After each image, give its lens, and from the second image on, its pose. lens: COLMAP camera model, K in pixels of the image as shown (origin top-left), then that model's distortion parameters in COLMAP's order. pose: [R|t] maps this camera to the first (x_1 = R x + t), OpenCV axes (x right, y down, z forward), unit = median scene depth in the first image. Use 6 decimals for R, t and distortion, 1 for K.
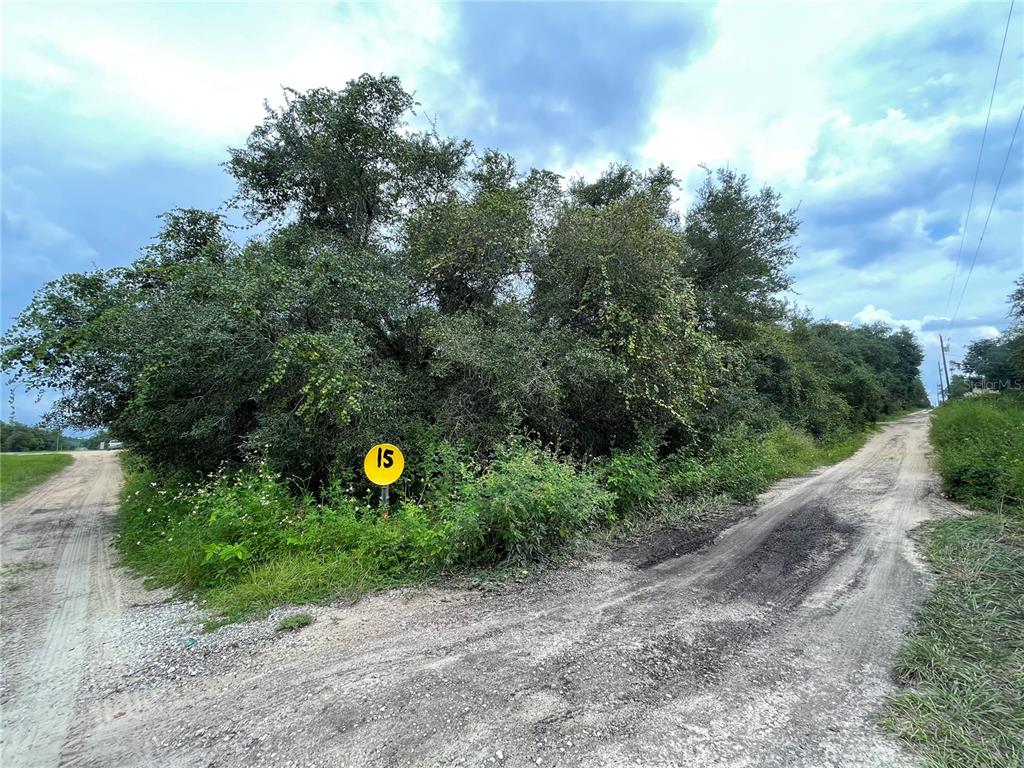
lens RADIAL K [[410.2, 0, 517.7], [0, 410.2, 413.6], [0, 0, 1]] dist [0.002983, 0.000400]
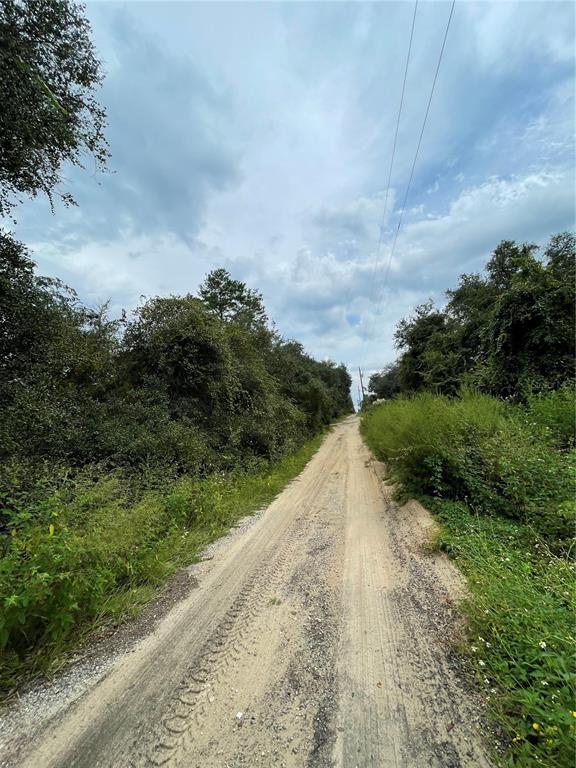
lens RADIAL K [[308.5, 0, 288.0], [0, 308.5, 384.0], [0, 0, 1]] dist [-0.000153, 0.000980]
pose [[0.839613, 0.025795, 0.542573, 0.102978], [0.042528, 0.992684, -0.113004, -0.001312], [-0.541518, 0.117954, 0.832373, 0.110389]]
